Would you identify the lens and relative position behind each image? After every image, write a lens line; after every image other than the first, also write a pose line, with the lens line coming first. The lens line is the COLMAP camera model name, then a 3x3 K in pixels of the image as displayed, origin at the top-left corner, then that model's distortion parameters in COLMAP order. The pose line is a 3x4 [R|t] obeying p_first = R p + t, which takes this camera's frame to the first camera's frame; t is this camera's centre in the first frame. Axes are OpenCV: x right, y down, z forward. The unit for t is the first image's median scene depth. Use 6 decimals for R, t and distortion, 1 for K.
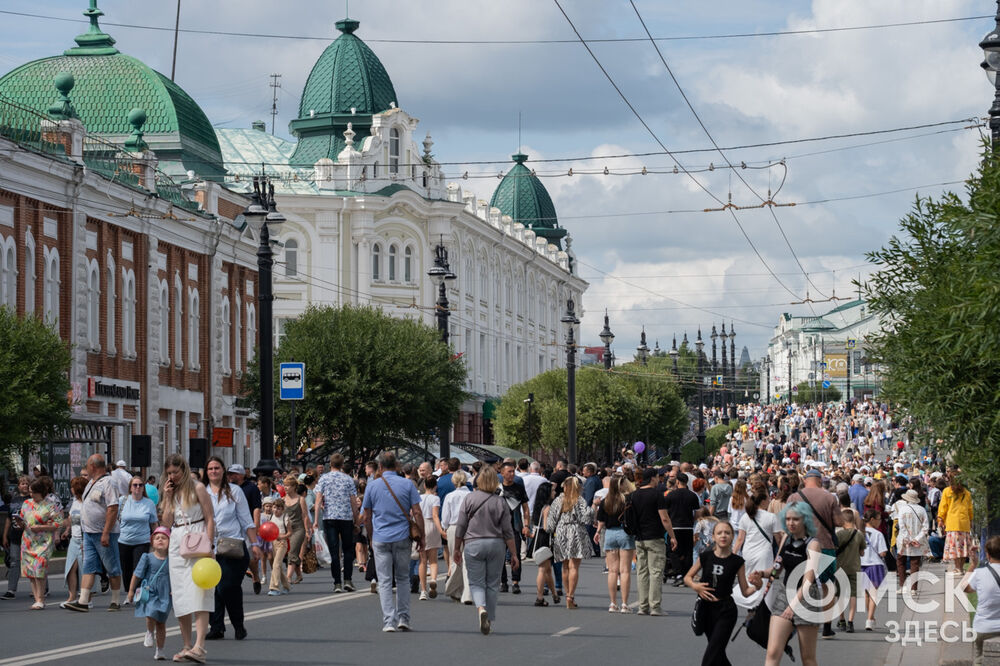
lens RADIAL K [[3419.1, 0, 500.2], [0, 3419.1, 332.8], [0, 0, 1]] dist [0.030192, 0.000000]
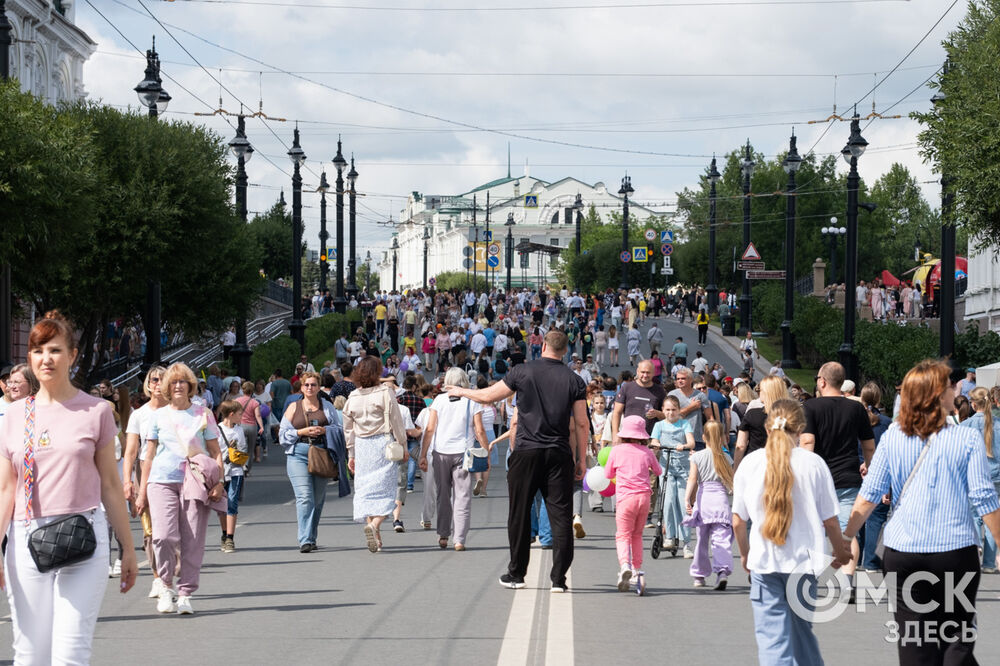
lens RADIAL K [[3419.1, 0, 499.8], [0, 3419.1, 333.3], [0, 0, 1]] dist [0.030192, 0.000000]
pose [[0.993242, 0.018976, 0.114498, 0.041431], [-0.021647, 0.999521, 0.022130, 0.026978], [-0.114023, -0.024459, 0.993177, 0.661028]]
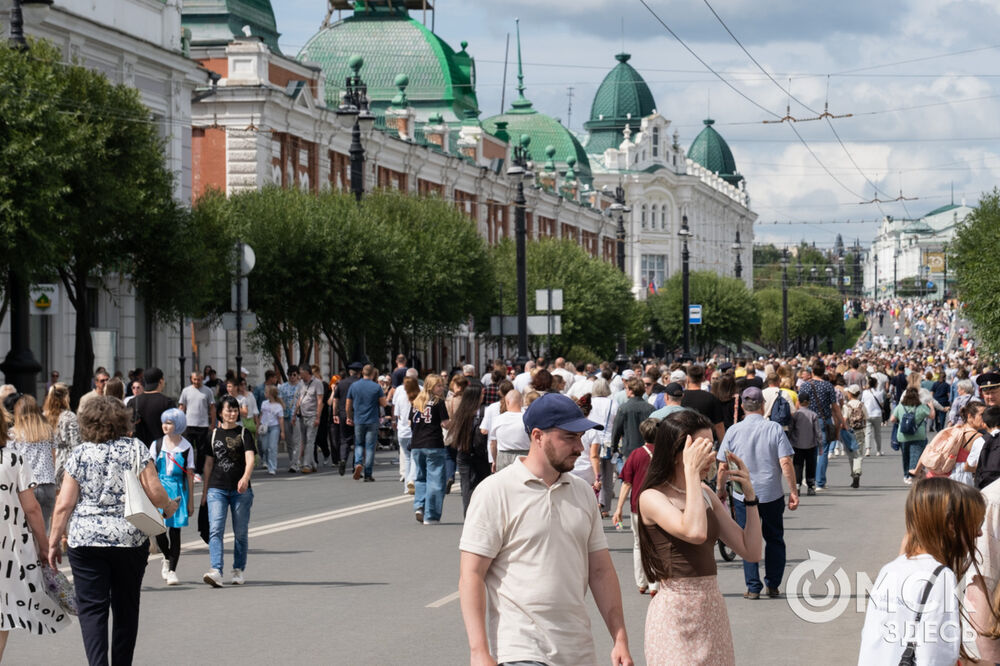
lens RADIAL K [[3419.1, 0, 499.0], [0, 3419.1, 333.3], [0, 0, 1]] dist [0.030192, 0.000000]
pose [[0.999719, -0.001021, -0.023689, -0.064005], [0.001874, 0.999349, 0.036017, -0.023624], [0.023636, -0.036051, 0.999070, -0.500938]]
